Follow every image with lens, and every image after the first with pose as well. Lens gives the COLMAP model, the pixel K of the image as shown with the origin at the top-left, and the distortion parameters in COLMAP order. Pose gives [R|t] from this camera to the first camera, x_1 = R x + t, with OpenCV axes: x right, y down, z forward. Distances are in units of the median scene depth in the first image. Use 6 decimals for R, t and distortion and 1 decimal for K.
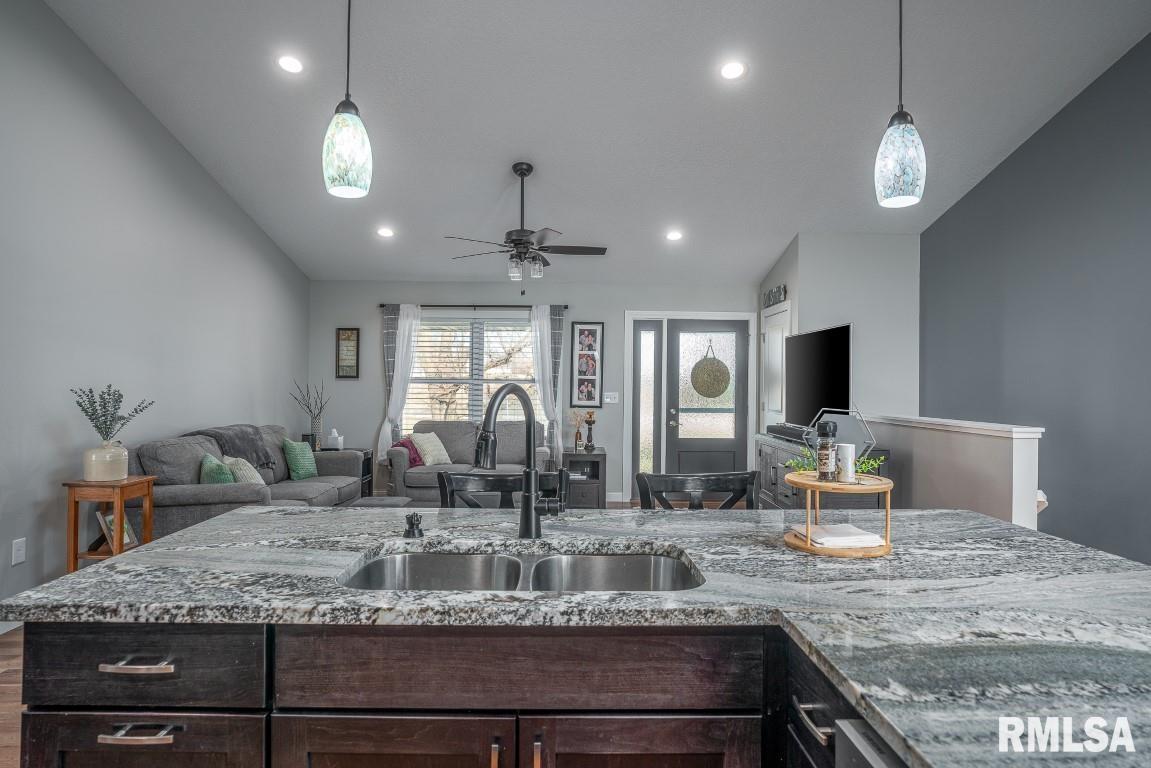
lens RADIAL K [[664.1, 0, 573.6], [0, 664.1, 386.3], [0, 0, 1]] dist [0.002128, 0.000145]
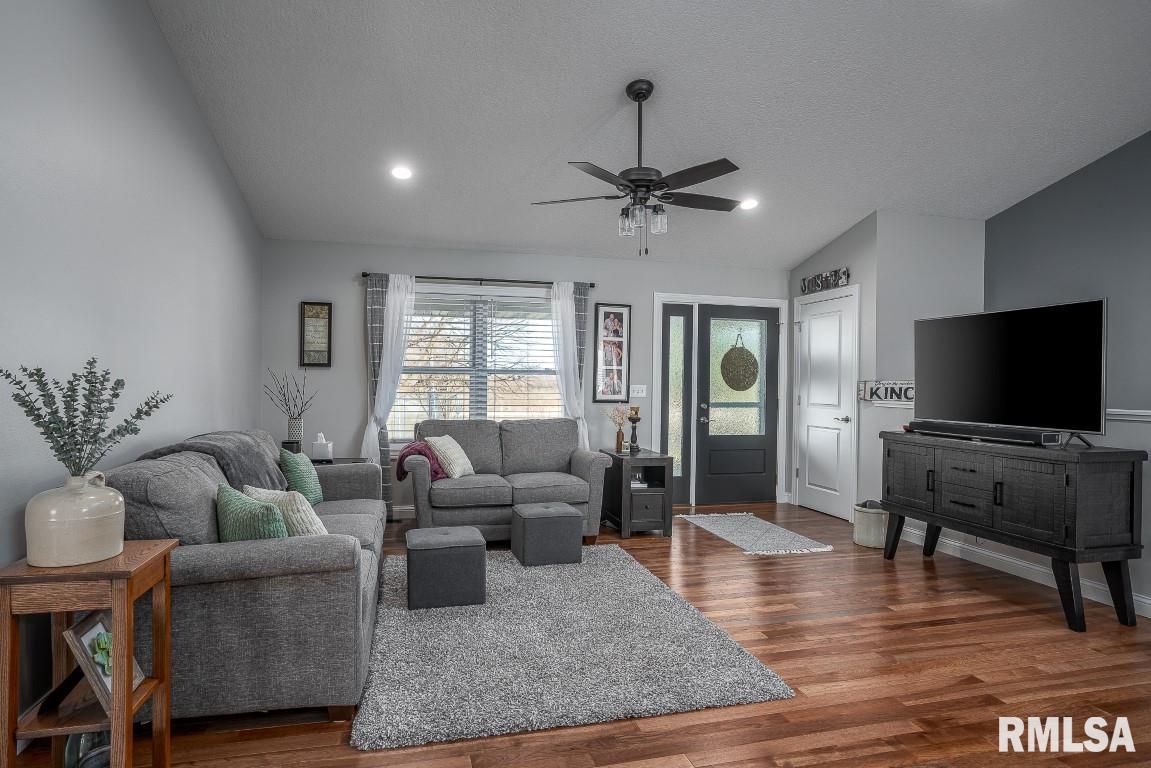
lens RADIAL K [[611.6, 0, 573.0], [0, 611.6, 383.2], [0, 0, 1]] dist [-0.019130, -0.000092]
pose [[0.970436, 0.001422, 0.241356, -0.223162], [-0.001565, 0.999999, 0.000403, 0.006513], [-0.241355, -0.000768, 0.970437, 0.237407]]
